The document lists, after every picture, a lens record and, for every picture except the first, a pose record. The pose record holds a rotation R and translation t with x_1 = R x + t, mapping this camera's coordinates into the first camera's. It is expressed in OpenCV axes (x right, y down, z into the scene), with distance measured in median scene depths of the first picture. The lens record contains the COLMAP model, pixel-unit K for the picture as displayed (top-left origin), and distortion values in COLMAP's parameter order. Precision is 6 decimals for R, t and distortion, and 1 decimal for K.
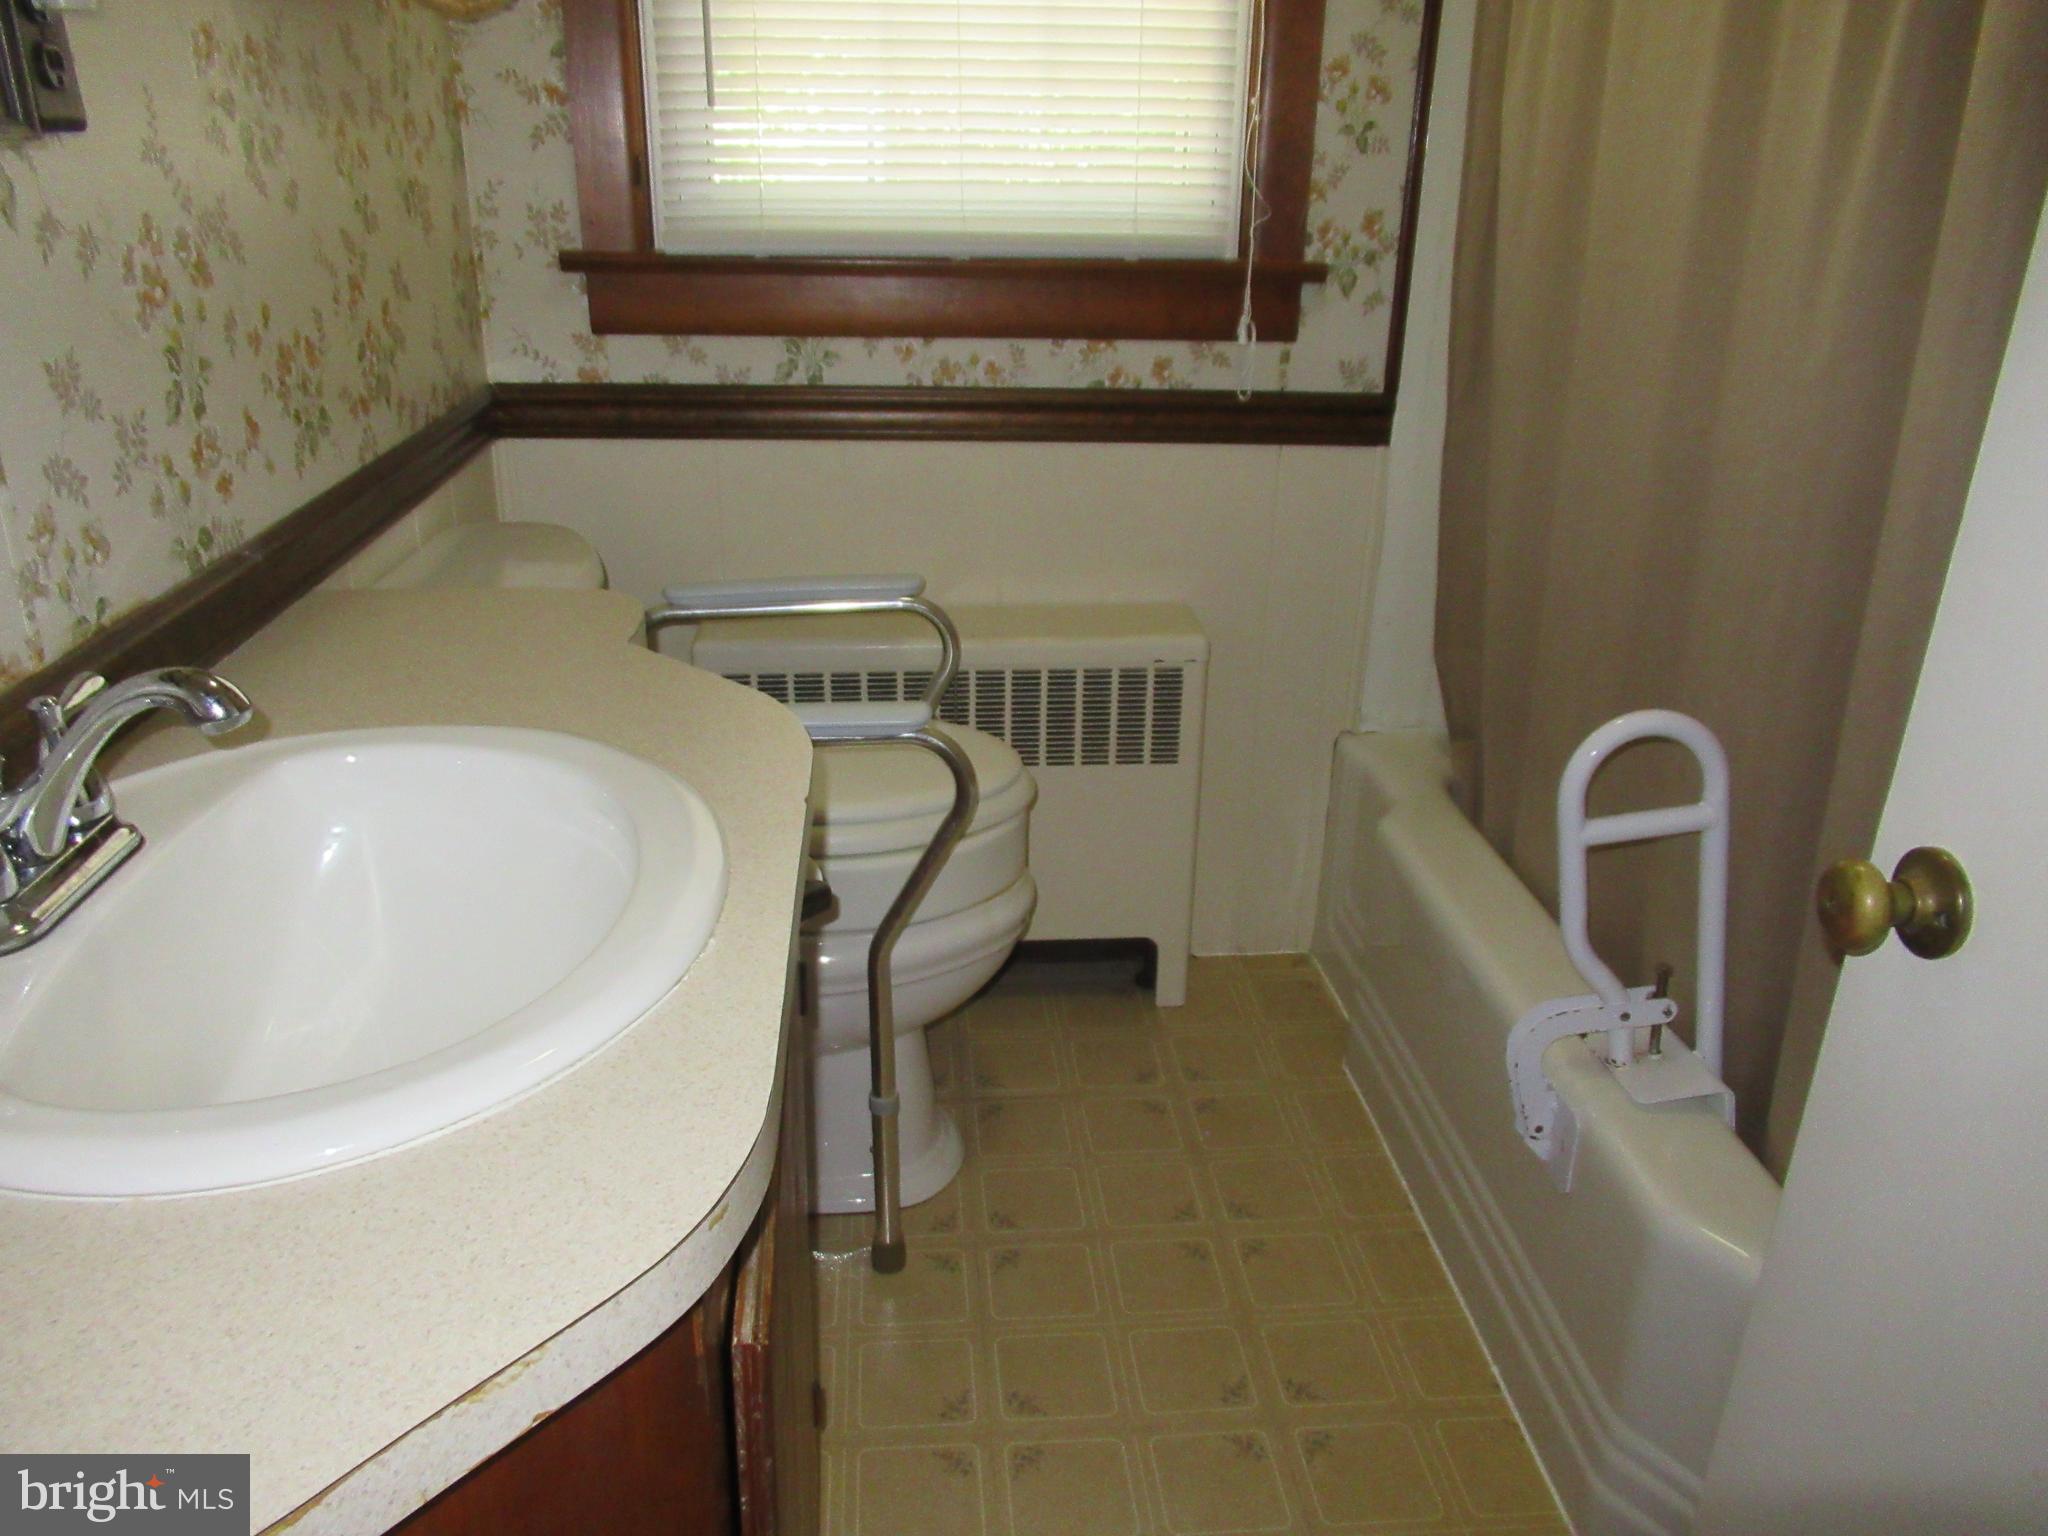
lens RADIAL K [[1527.9, 0, 1024.7], [0, 1527.9, 762.2], [0, 0, 1]] dist [-0.005734, -0.001223]
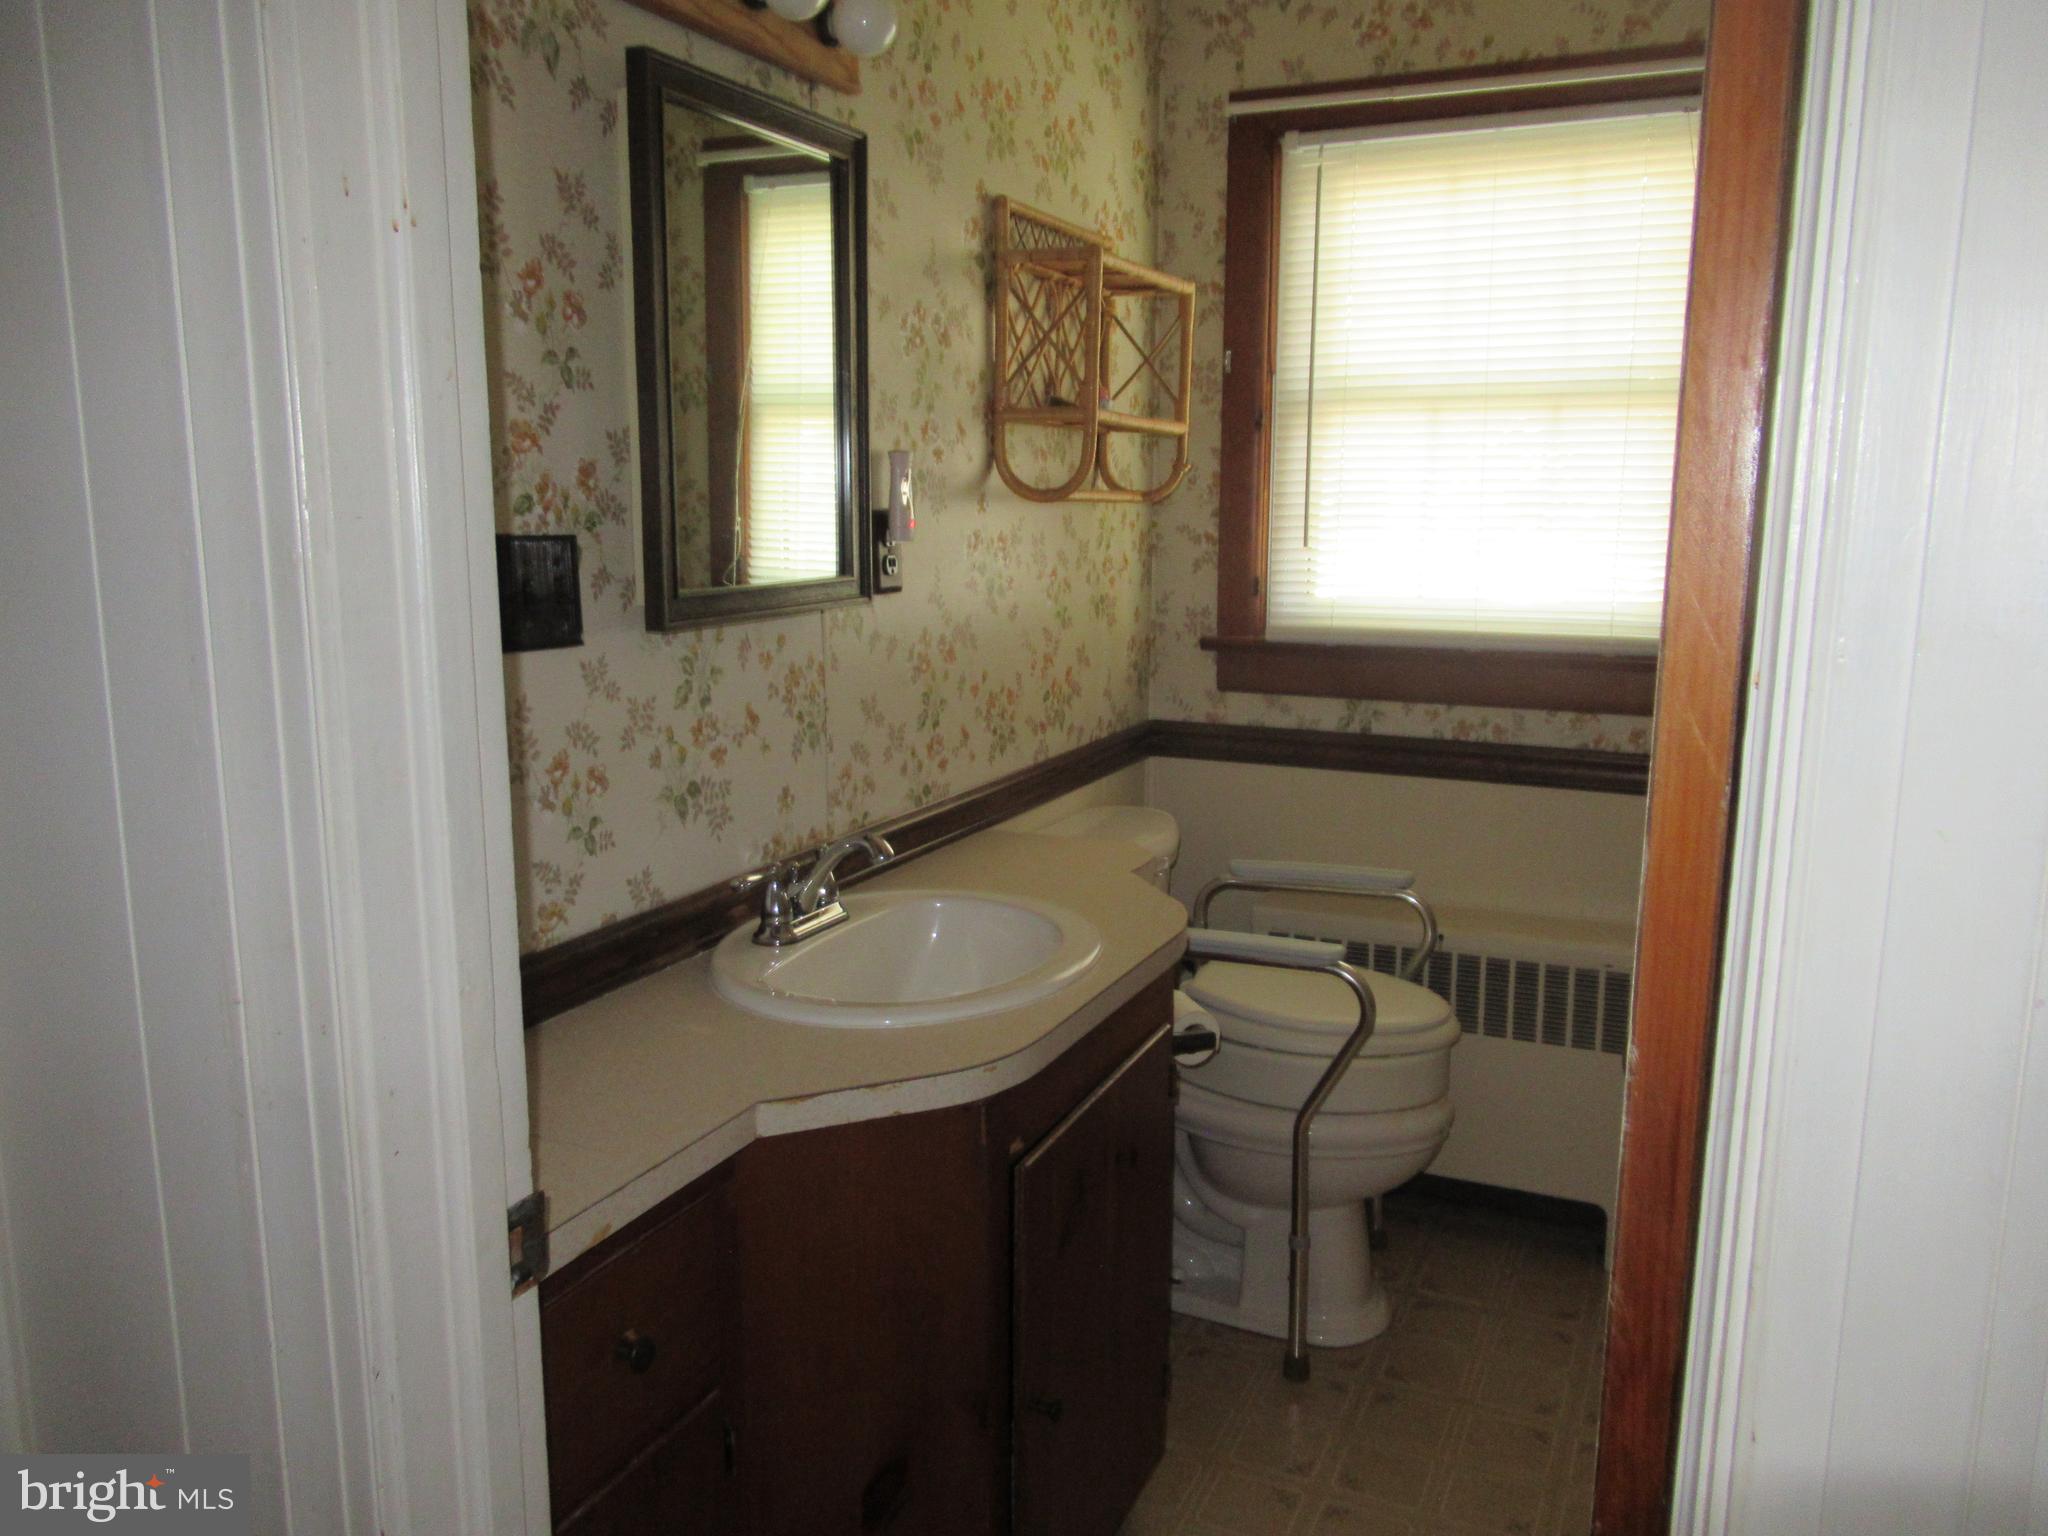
lens RADIAL K [[1527.9, 0, 1025.1], [0, 1527.9, 769.8], [0, 0, 1]] dist [-0.005734, -0.001223]
pose [[0.864285, 0.072034, -0.497817, 0.375651], [-0.175490, 0.970689, -0.164217, 0.086690], [0.471396, 0.229292, 0.851593, -0.412545]]
